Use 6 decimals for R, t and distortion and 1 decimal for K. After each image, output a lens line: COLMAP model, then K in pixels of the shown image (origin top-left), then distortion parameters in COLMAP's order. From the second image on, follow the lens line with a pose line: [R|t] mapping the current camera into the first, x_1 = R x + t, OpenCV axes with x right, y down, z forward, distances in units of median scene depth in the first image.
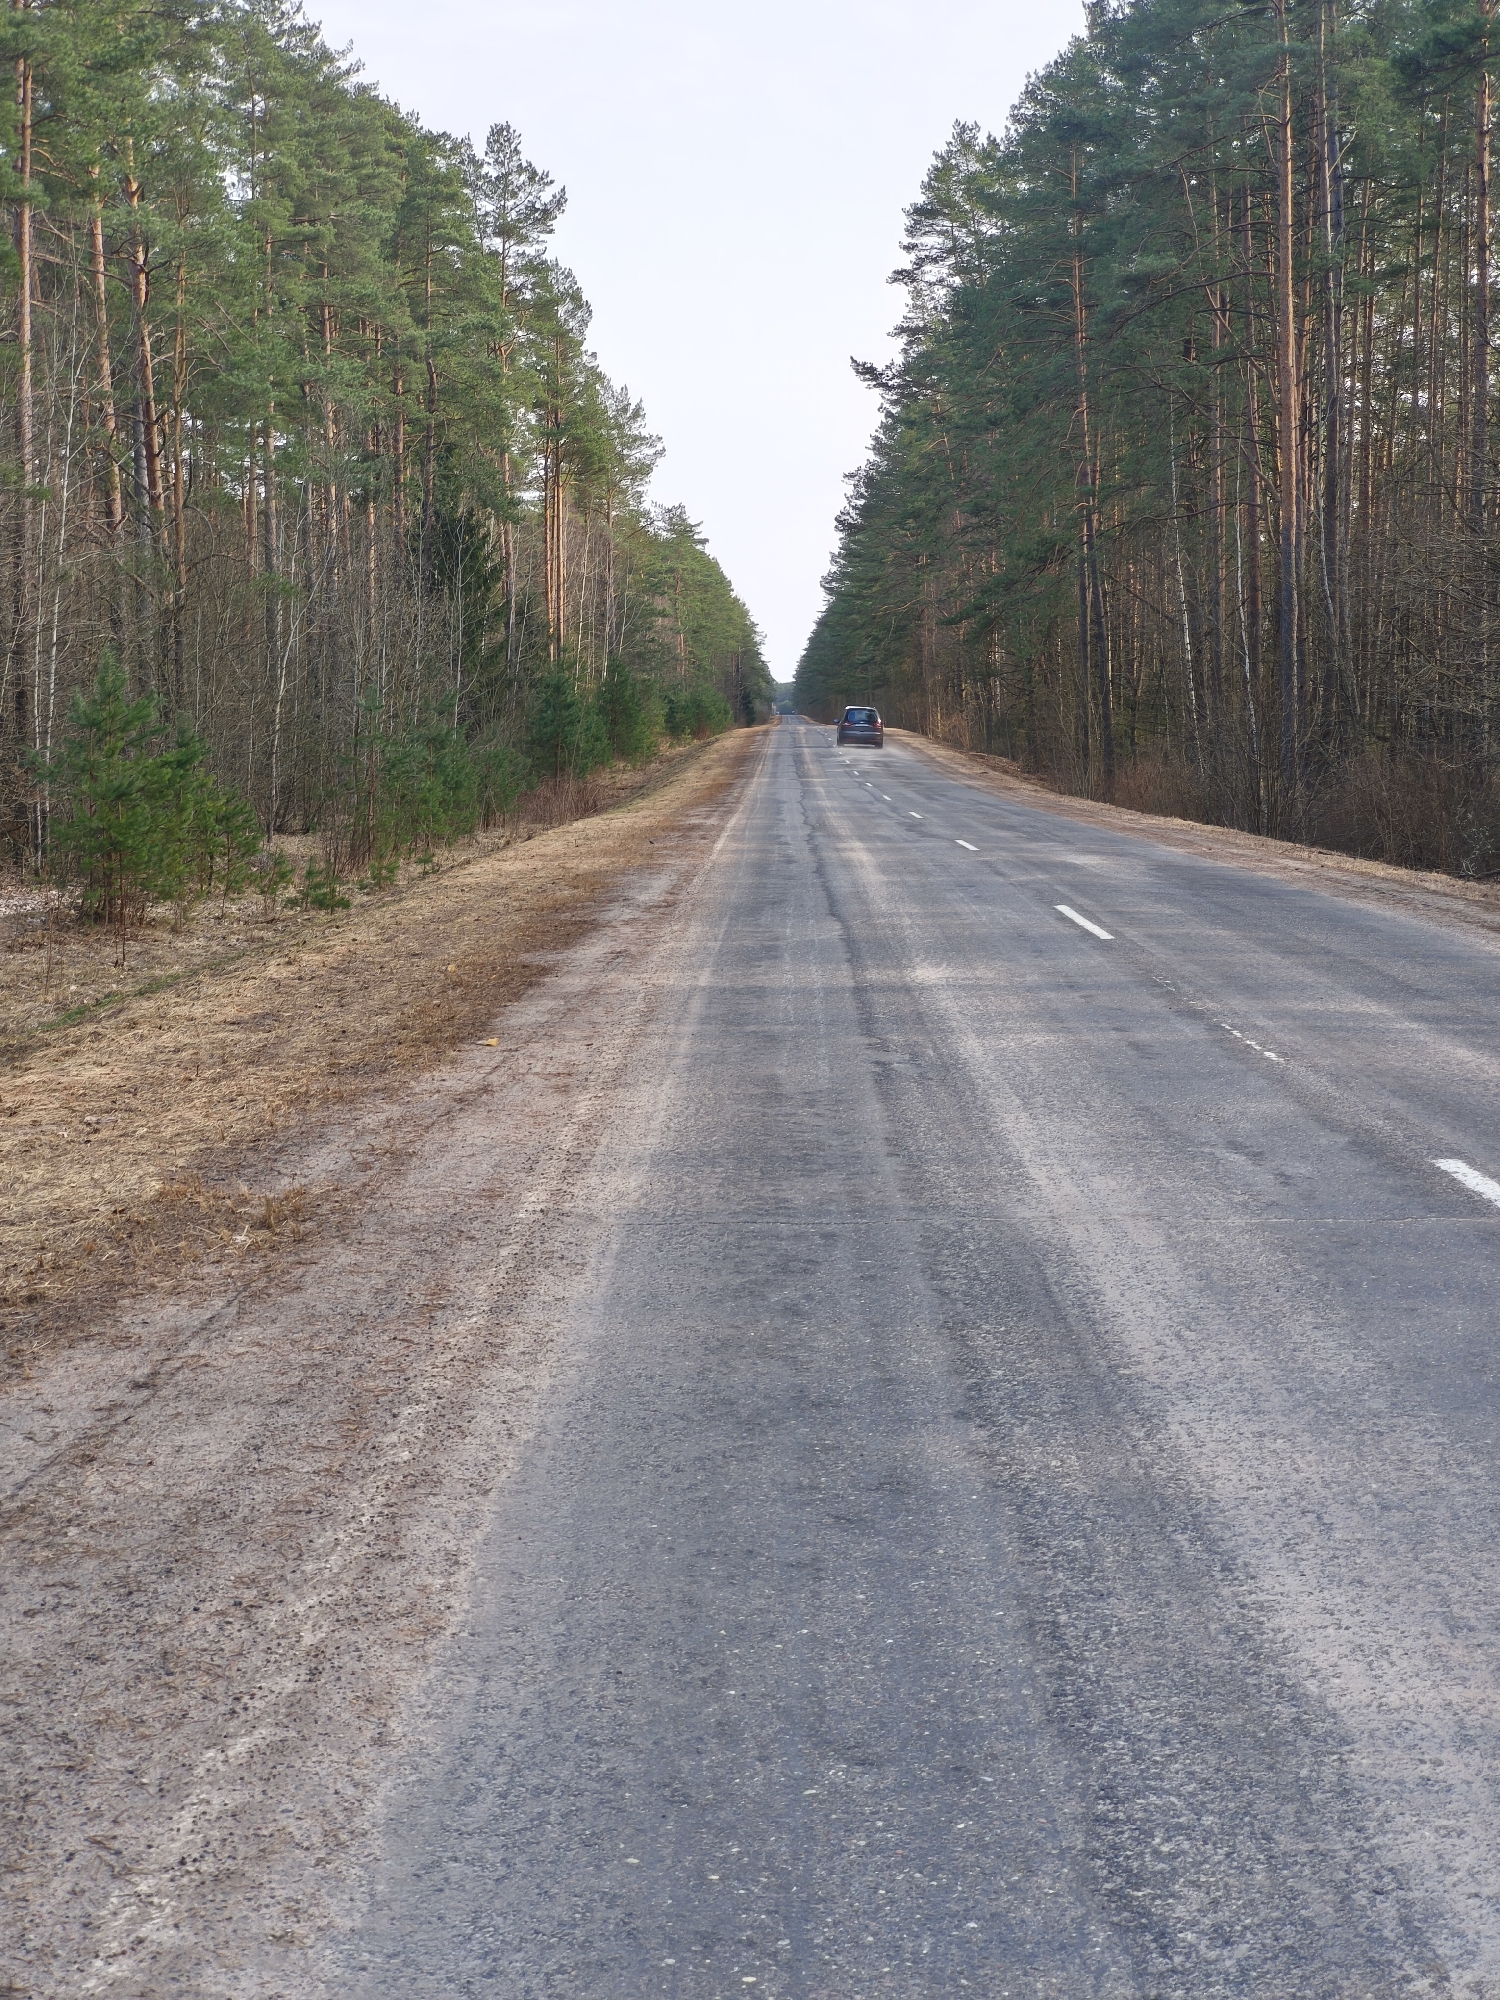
lens RADIAL K [[1751.2, 0, 750.0], [0, 1751.2, 1000.0], [0, 0, 1]] dist [0.007081, 0.006029]
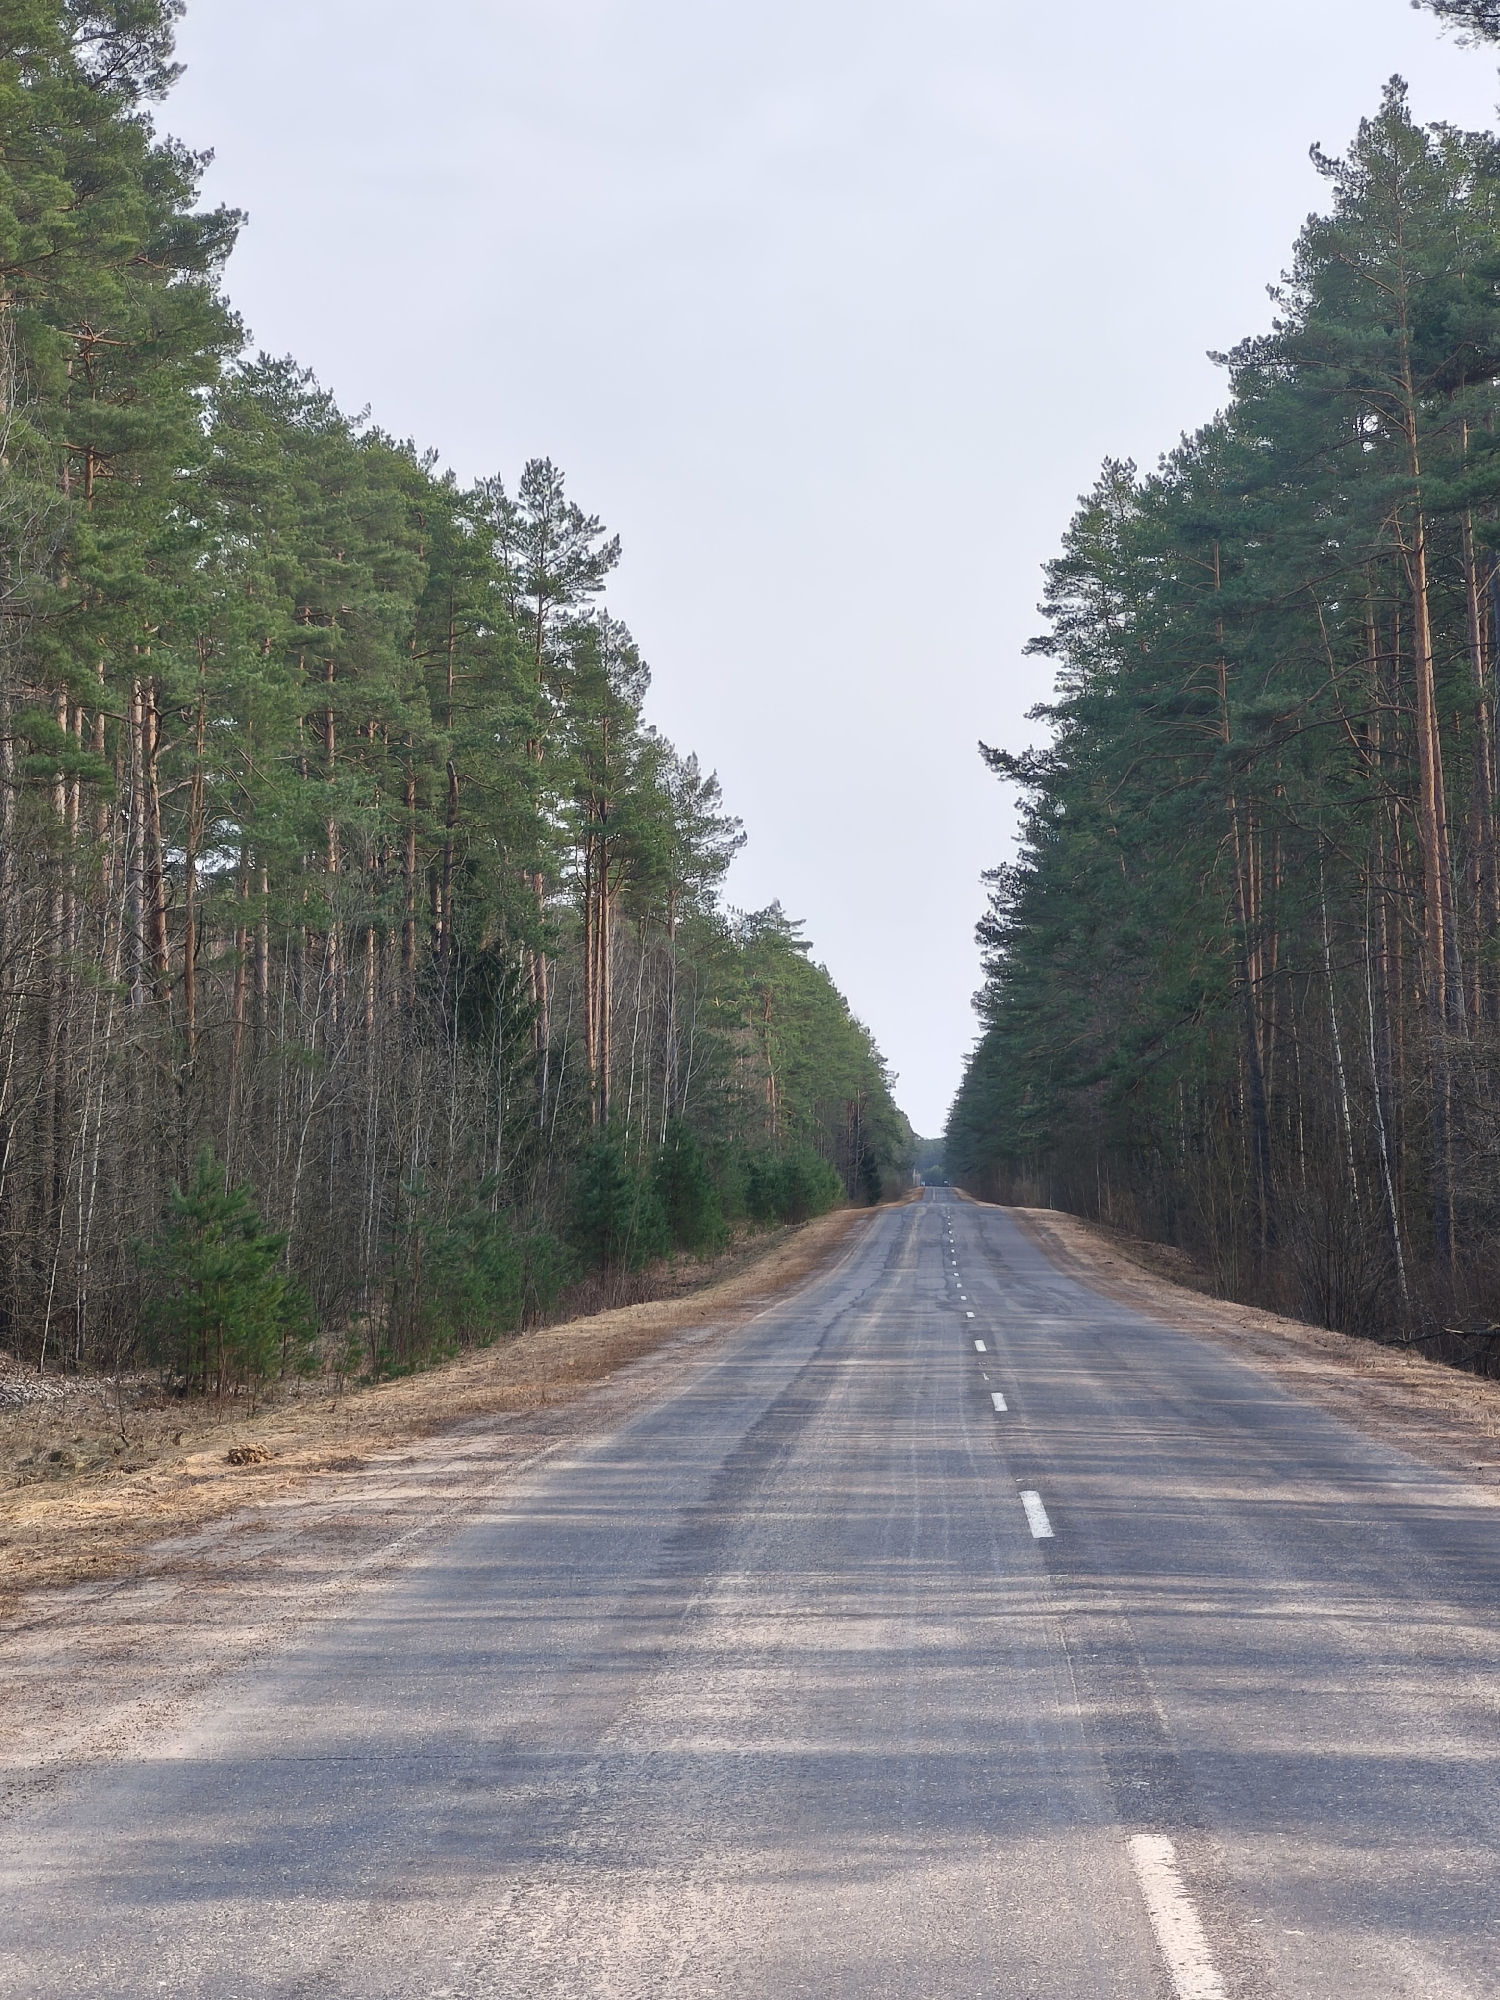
lens RADIAL K [[4484.9, 0, 750.0], [0, 4484.9, 1000.0], [0, 0, 1]] dist [-0.060728, -0.062408]
pose [[0.998112, -0.007844, -0.060911, 0.075297], [-0.004299, 0.980452, -0.196711, 0.139868], [0.061263, 0.196601, 0.978568, -0.933249]]
